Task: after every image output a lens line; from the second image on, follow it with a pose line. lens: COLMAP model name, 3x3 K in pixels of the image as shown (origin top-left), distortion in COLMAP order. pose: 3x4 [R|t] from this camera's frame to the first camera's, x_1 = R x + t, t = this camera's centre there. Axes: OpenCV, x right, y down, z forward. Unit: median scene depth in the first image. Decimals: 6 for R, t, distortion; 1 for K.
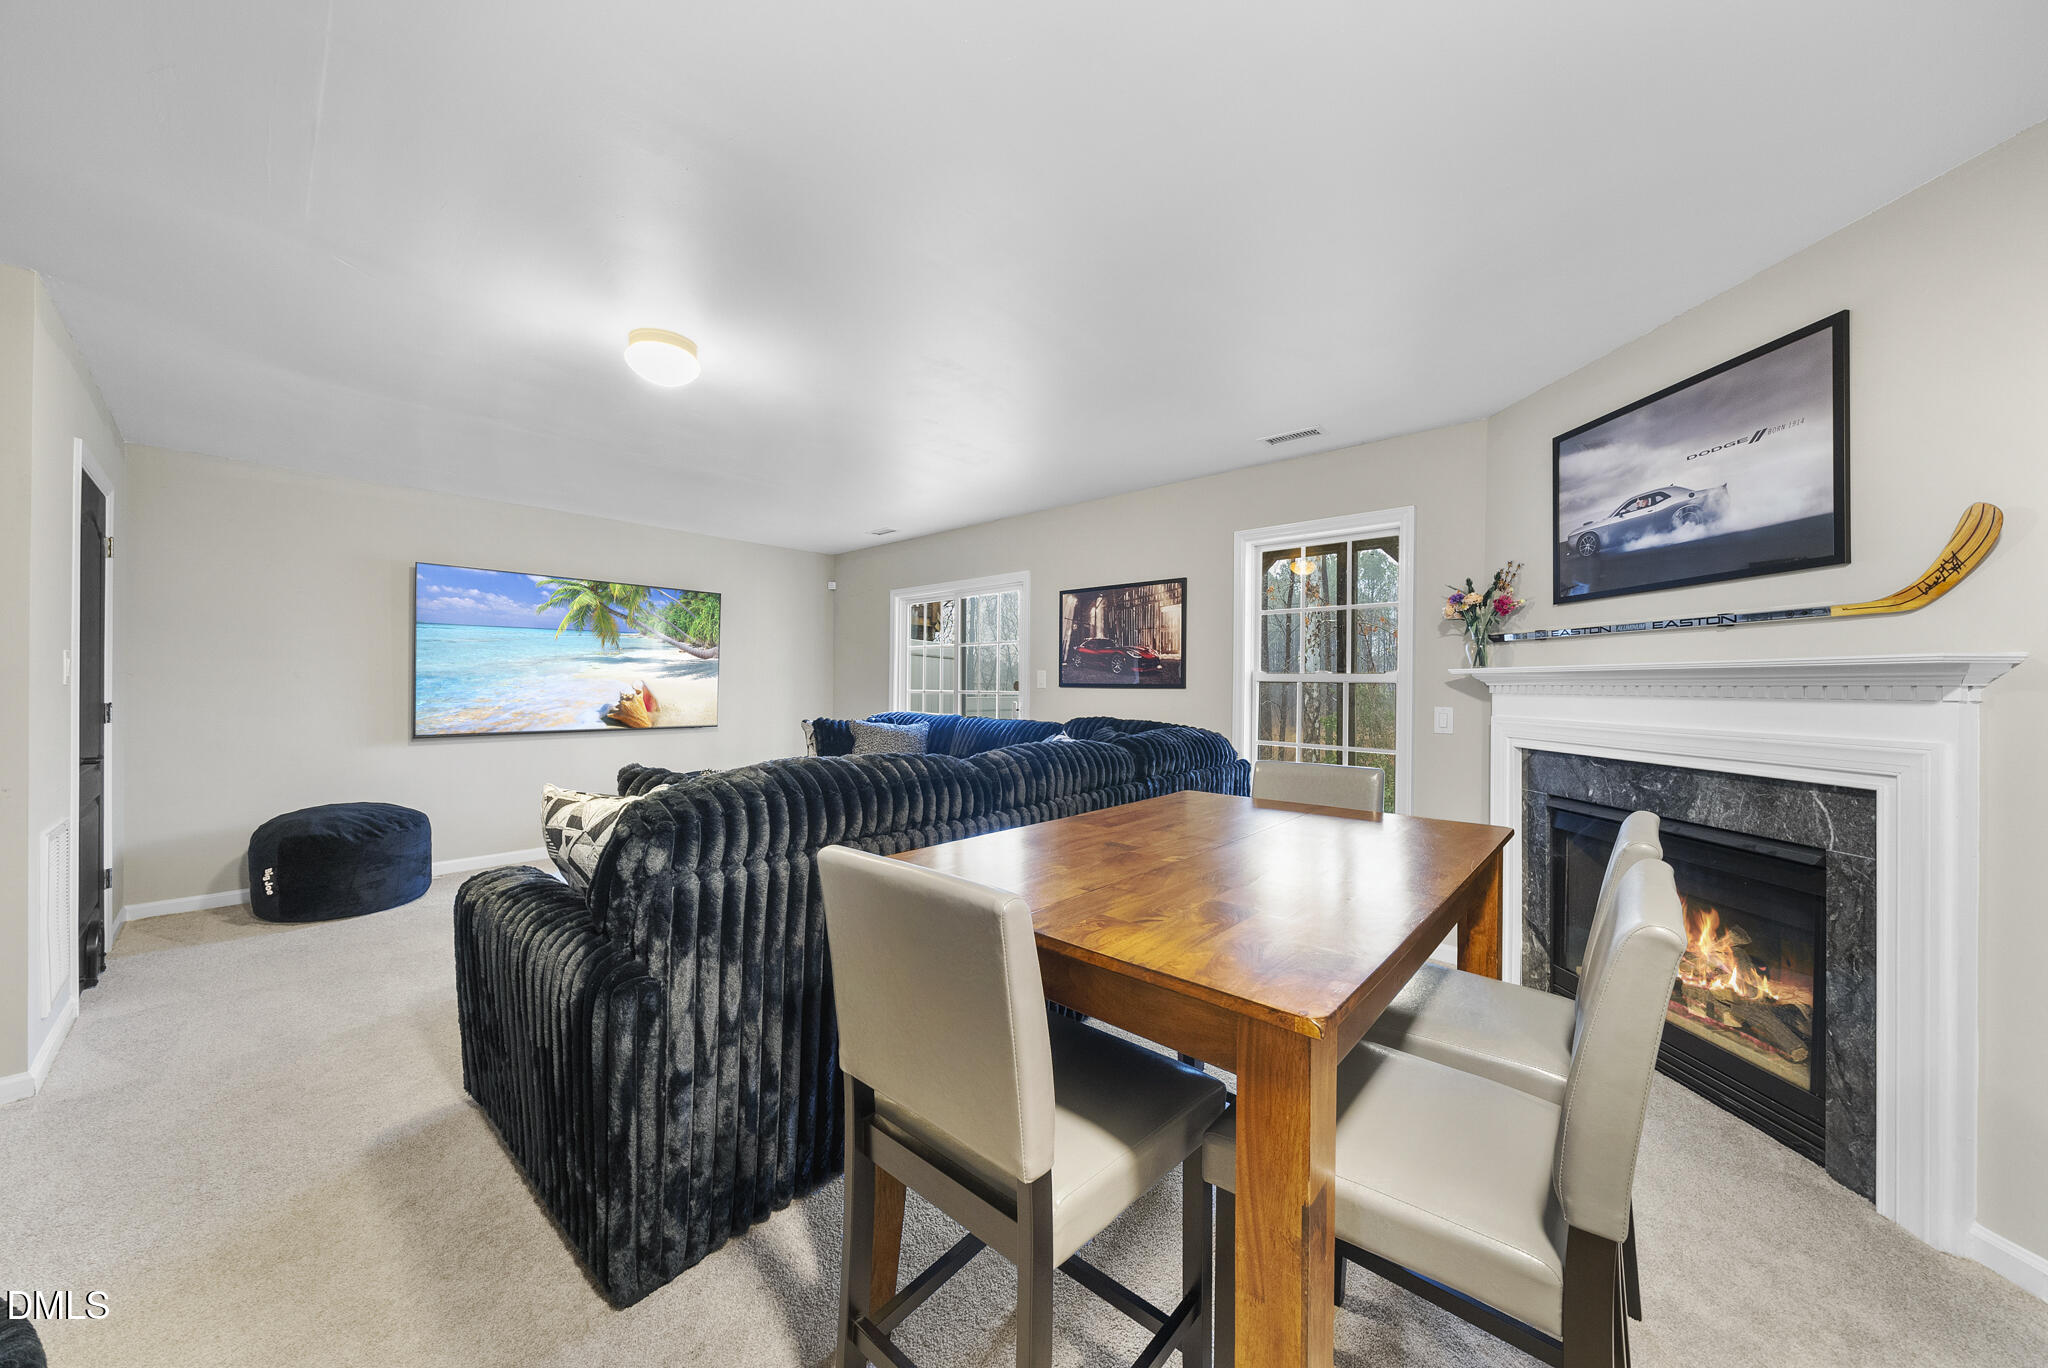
lens RADIAL K [[698.4, 0, 1042.9], [0, 698.4, 667.6], [0, 0, 1]] dist [-0.005023, -0.000493]
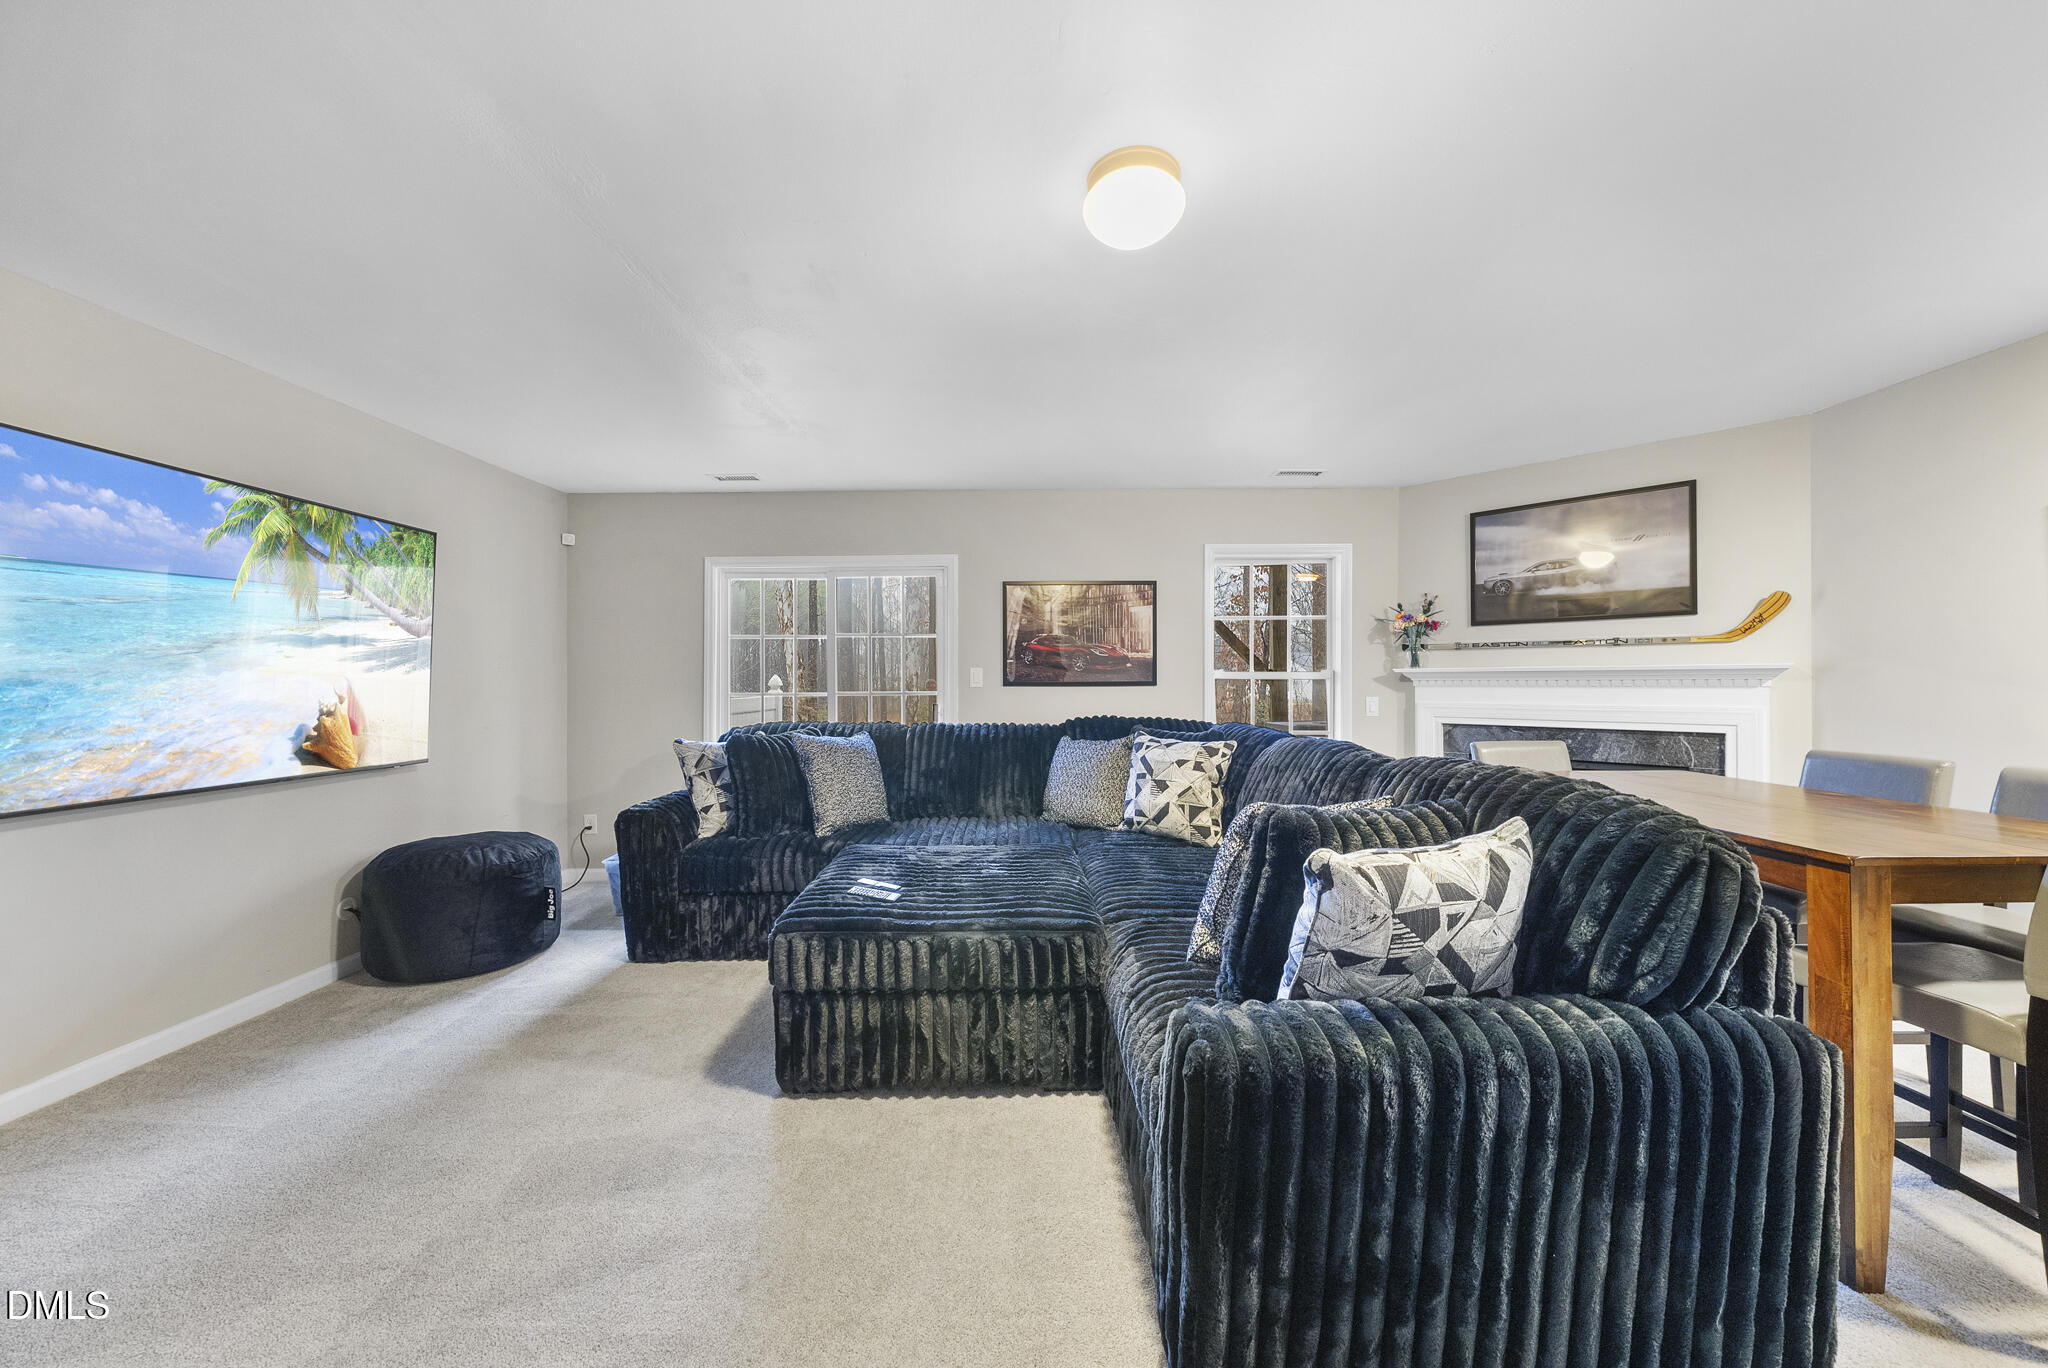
lens RADIAL K [[698.4, 0, 1030.8], [0, 698.4, 674.3], [0, 0, 1]] dist [-0.005023, -0.000493]
pose [[0.777646, -0.000301, 0.628702, -0.613982], [-0.009235, 0.999887, 0.011902, 0.002573], [-0.628635, -0.015062, 0.777555, 0.286005]]
